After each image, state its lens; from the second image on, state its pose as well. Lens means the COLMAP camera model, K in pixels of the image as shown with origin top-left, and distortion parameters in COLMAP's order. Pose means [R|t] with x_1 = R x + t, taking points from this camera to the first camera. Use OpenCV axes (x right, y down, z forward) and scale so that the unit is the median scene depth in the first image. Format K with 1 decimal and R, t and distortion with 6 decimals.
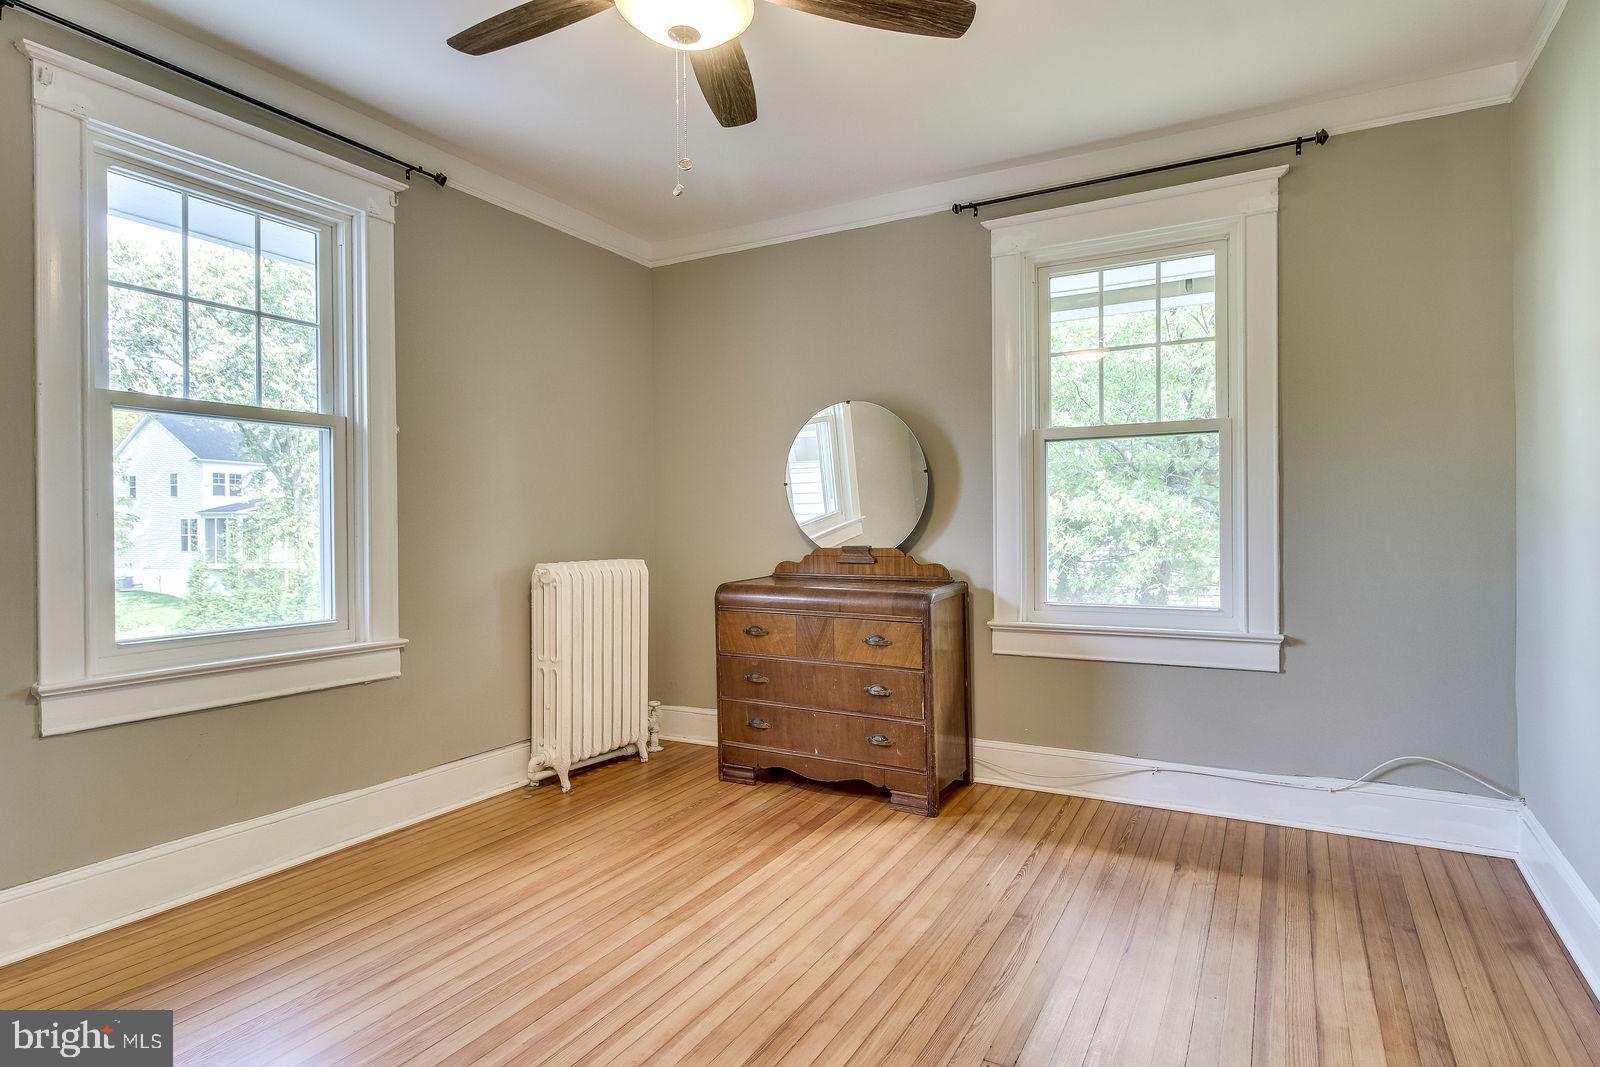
lens RADIAL K [[864.5, 0, 801.0], [0, 864.5, 522.3], [0, 0, 1]] dist [-0.003784, -0.002105]
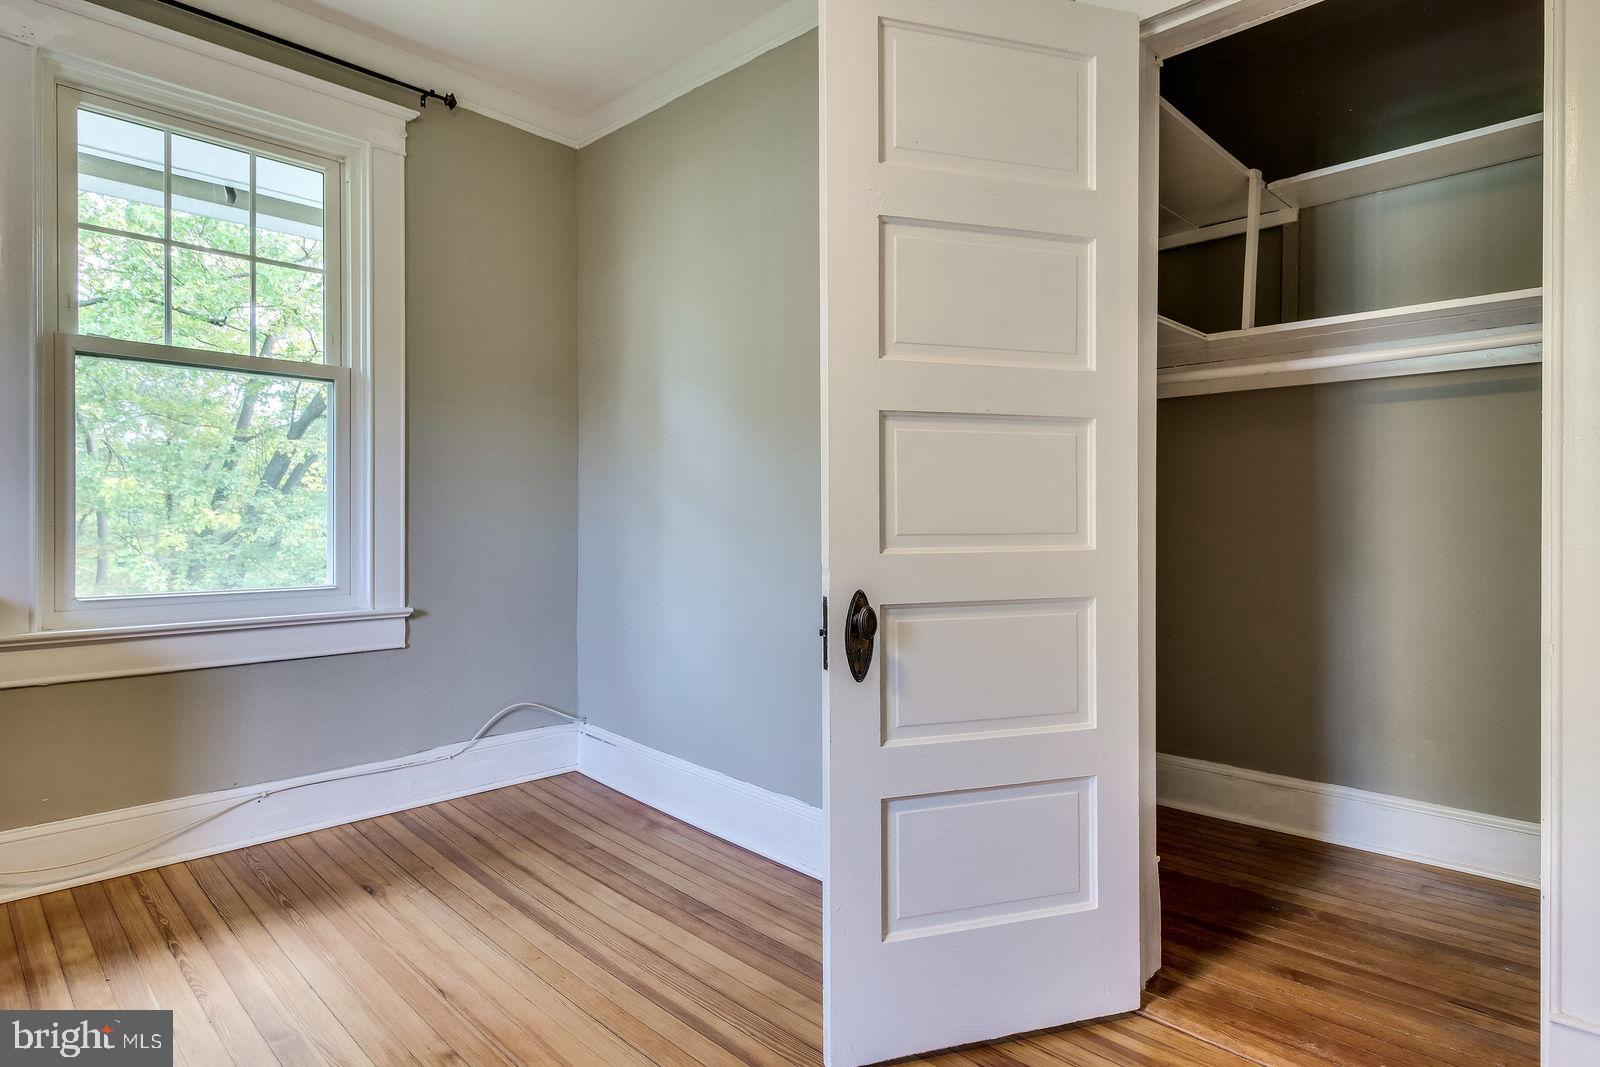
lens RADIAL K [[864.5, 0, 801.0], [0, 864.5, 522.3], [0, 0, 1]] dist [-0.003784, -0.002105]
pose [[0.260004, -0.000043, 0.965608, -0.246087], [-0.006173, 0.999979, 0.001707, 0.033378], [-0.965588, -0.006404, 0.259998, 0.343434]]
